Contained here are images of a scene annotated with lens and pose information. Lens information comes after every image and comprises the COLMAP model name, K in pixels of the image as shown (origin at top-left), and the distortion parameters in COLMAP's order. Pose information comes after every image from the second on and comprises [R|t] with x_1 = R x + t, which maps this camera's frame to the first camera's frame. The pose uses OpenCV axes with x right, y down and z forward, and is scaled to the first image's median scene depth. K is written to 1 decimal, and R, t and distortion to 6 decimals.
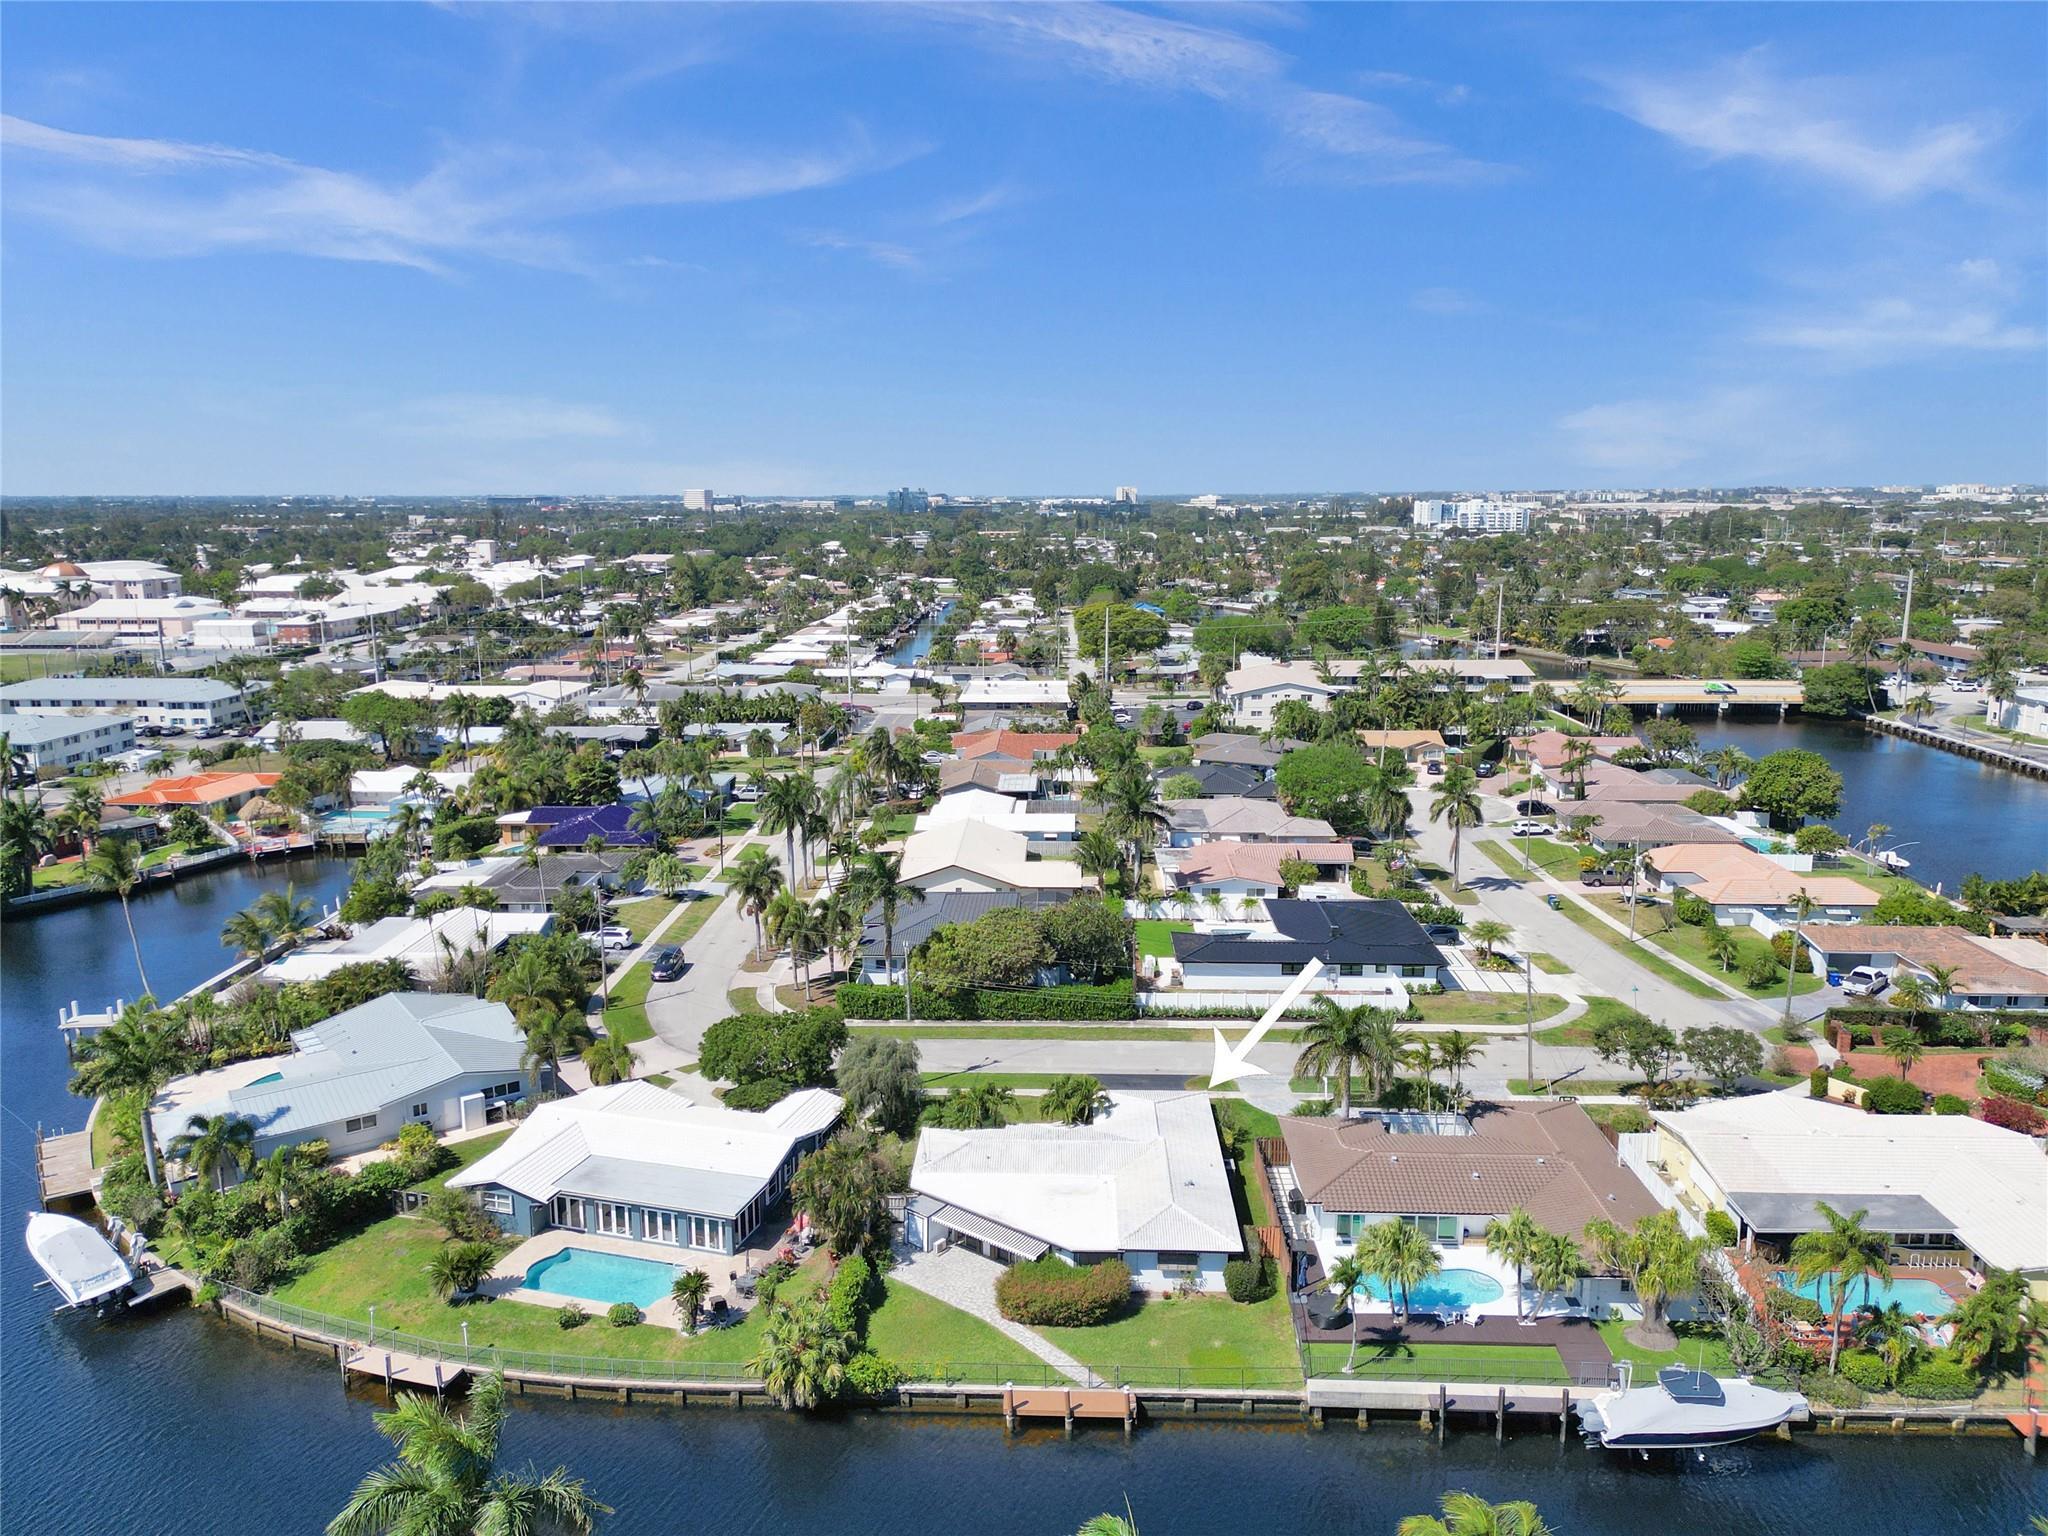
lens RADIAL K [[1449.7, 0, 1014.4], [0, 1449.7, 818.2], [0, 0, 1]] dist [0.076995, -0.075080]
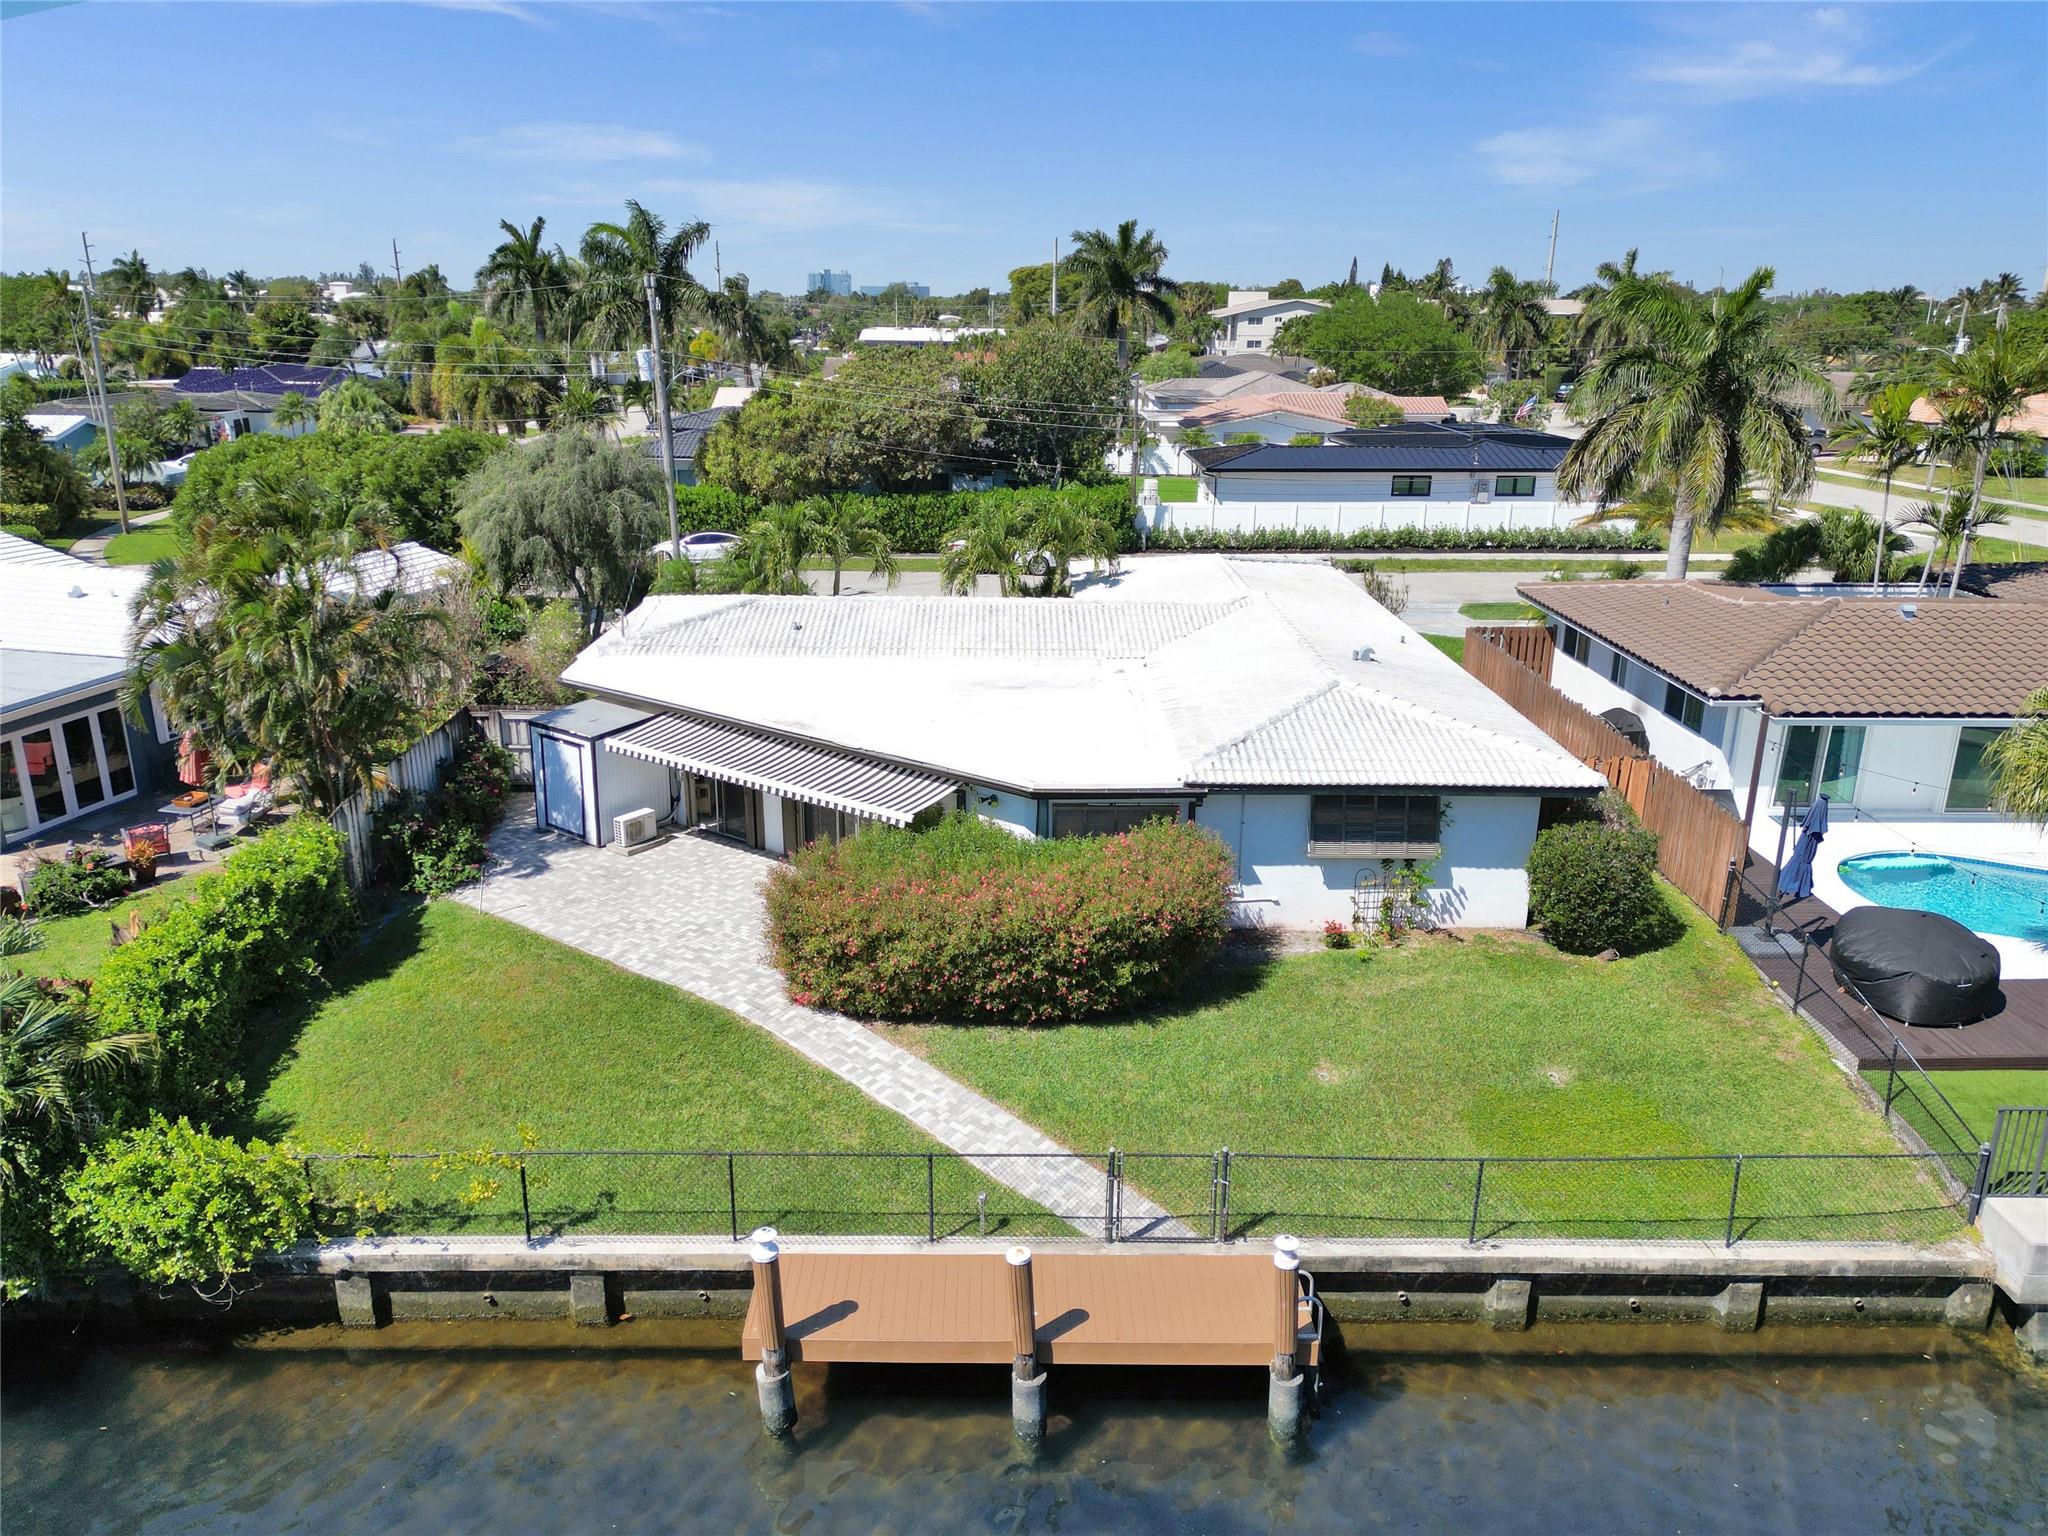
lens RADIAL K [[1477.5, 0, 1013.7], [0, 1477.5, 766.7], [0, 0, 1]] dist [0.077127, -0.066200]
pose [[0.998969, -0.000352, 0.045391, 0.021419], [-0.003463, 0.996464, 0.083947, 0.260259], [-0.045260, -0.084018, 0.995436, 0.683241]]
